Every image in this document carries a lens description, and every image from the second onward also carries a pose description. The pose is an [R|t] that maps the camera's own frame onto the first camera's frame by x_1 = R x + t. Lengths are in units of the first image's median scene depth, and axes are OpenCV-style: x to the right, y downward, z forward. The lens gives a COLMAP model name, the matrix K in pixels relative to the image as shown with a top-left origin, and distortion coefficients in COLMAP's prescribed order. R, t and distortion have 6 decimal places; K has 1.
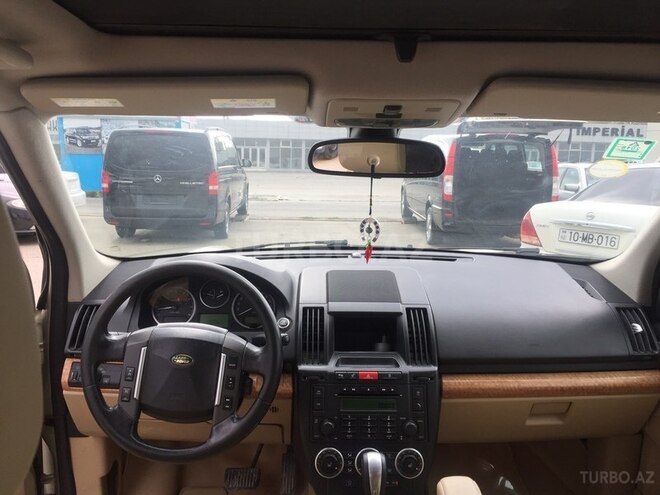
lens RADIAL K [[567.1, 0, 330.0], [0, 567.1, 255.9], [0, 0, 1]] dist [0.009512, 0.075696]
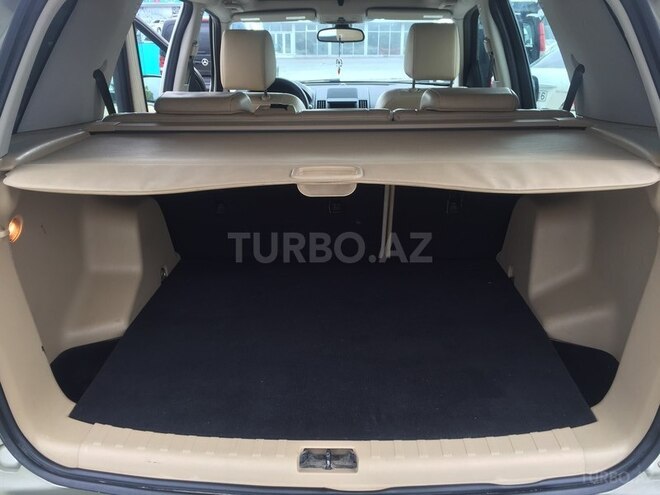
lens RADIAL K [[567.1, 0, 330.0], [0, 567.1, 255.9], [0, 0, 1]] dist [0.009512, 0.075696]
pose [[0.998630, -0.004789, -0.052110, 0.115131], [0.014429, 0.982400, 0.186230, 0.255214], [0.050301, -0.186727, 0.981123, -1.339380]]
